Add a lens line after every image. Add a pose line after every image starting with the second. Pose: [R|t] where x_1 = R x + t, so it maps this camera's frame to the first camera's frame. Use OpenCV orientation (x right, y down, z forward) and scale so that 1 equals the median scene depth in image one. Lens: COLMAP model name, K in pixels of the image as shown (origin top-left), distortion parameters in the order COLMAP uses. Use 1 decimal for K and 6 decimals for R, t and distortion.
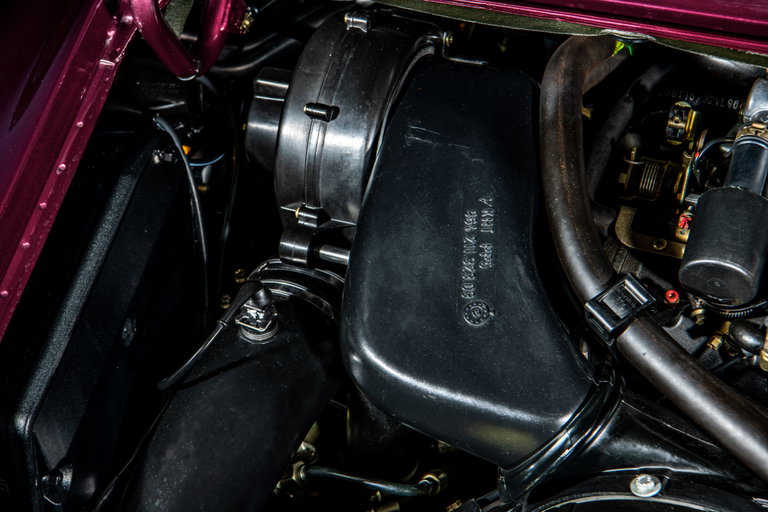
lens RADIAL K [[1489.7, 0, 385.2], [0, 1489.7, 258.9], [0, 0, 1]] dist [0.313215, 0.000000]
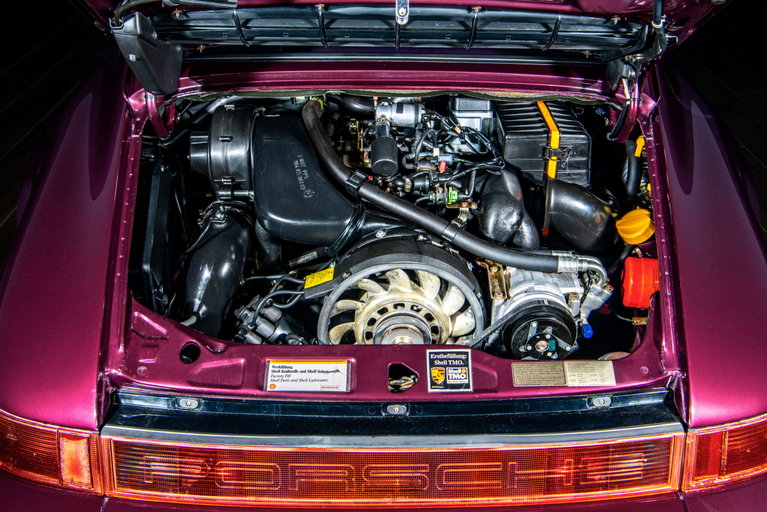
lens RADIAL K [[777.3, 0, 407.2], [0, 777.3, 230.1], [0, 0, 1]] dist [-0.003636, 0.000000]
pose [[0.914414, -0.188996, 0.357949, -0.287532], [0.220305, 0.974230, -0.048400, 0.204886], [-0.339577, 0.123116, 0.932486, -0.380621]]
